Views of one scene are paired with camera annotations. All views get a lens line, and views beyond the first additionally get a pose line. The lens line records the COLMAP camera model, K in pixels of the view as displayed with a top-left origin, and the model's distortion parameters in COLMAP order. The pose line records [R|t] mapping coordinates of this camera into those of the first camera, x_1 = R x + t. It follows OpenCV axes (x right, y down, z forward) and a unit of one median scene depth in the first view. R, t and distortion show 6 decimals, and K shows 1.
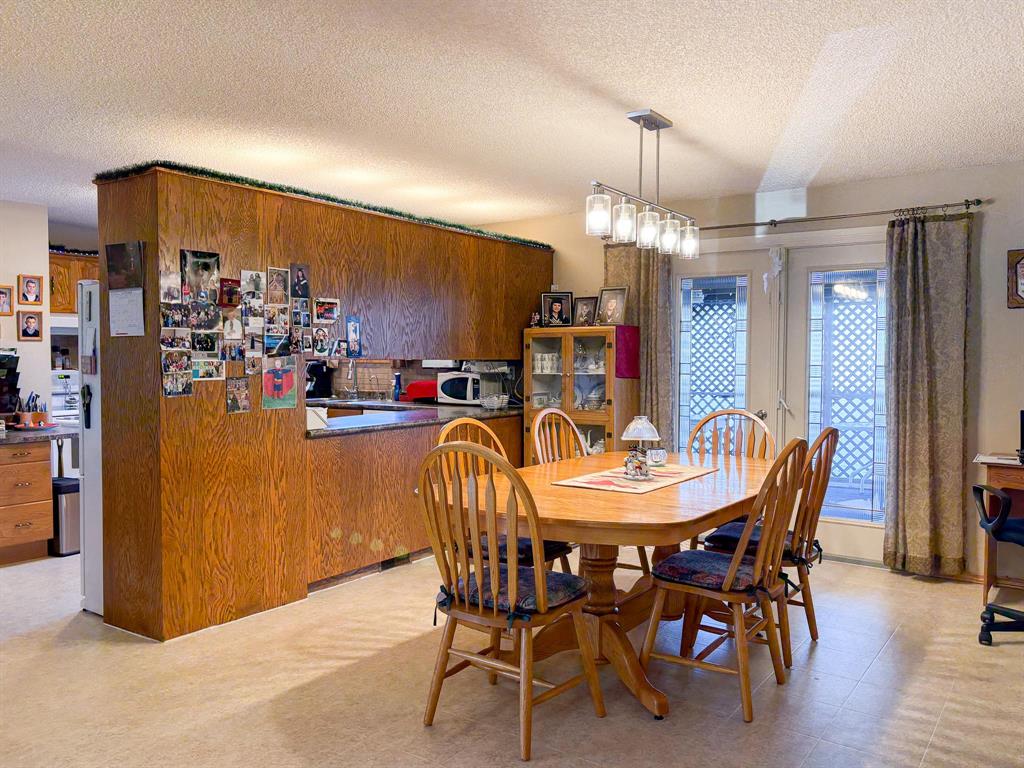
lens RADIAL K [[795.1, 0, 516.1], [0, 795.1, 387.9], [0, 0, 1]] dist [-0.001580, 0.005986]
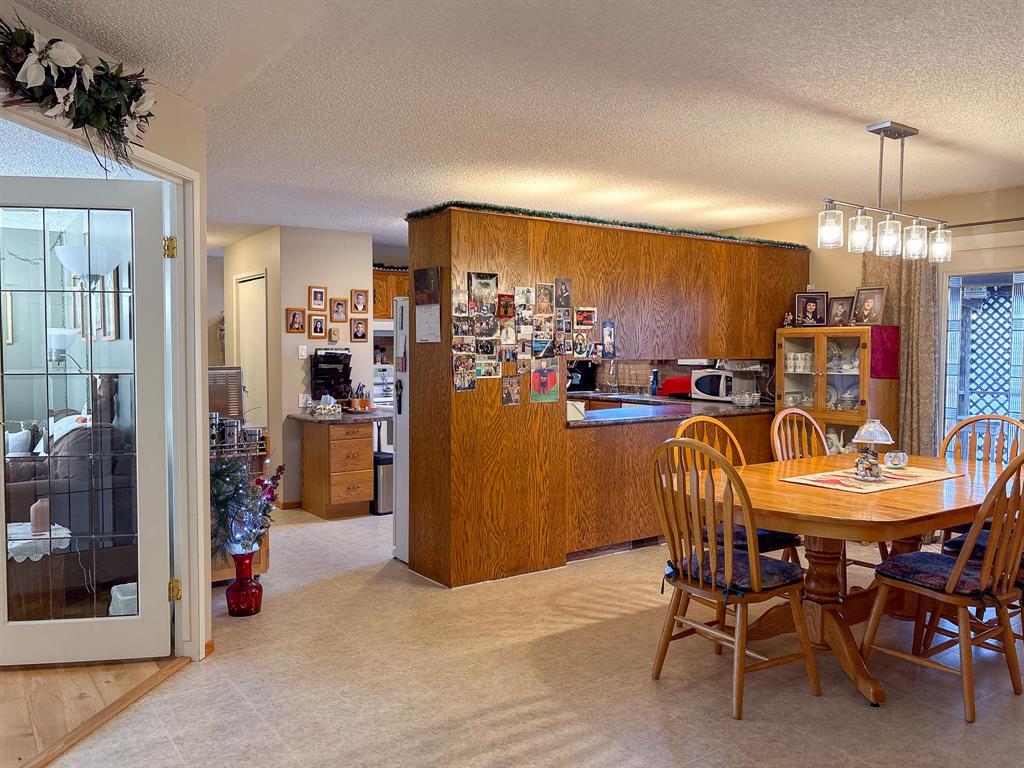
lens RADIAL K [[795.1, 0, 516.1], [0, 795.1, 387.9], [0, 0, 1]] dist [-0.001580, 0.005986]
pose [[0.940264, 0.020048, -0.339856, 0.064508], [-0.015052, 0.999736, 0.017332, -0.015486], [0.340114, -0.011181, 0.940318, -0.124432]]
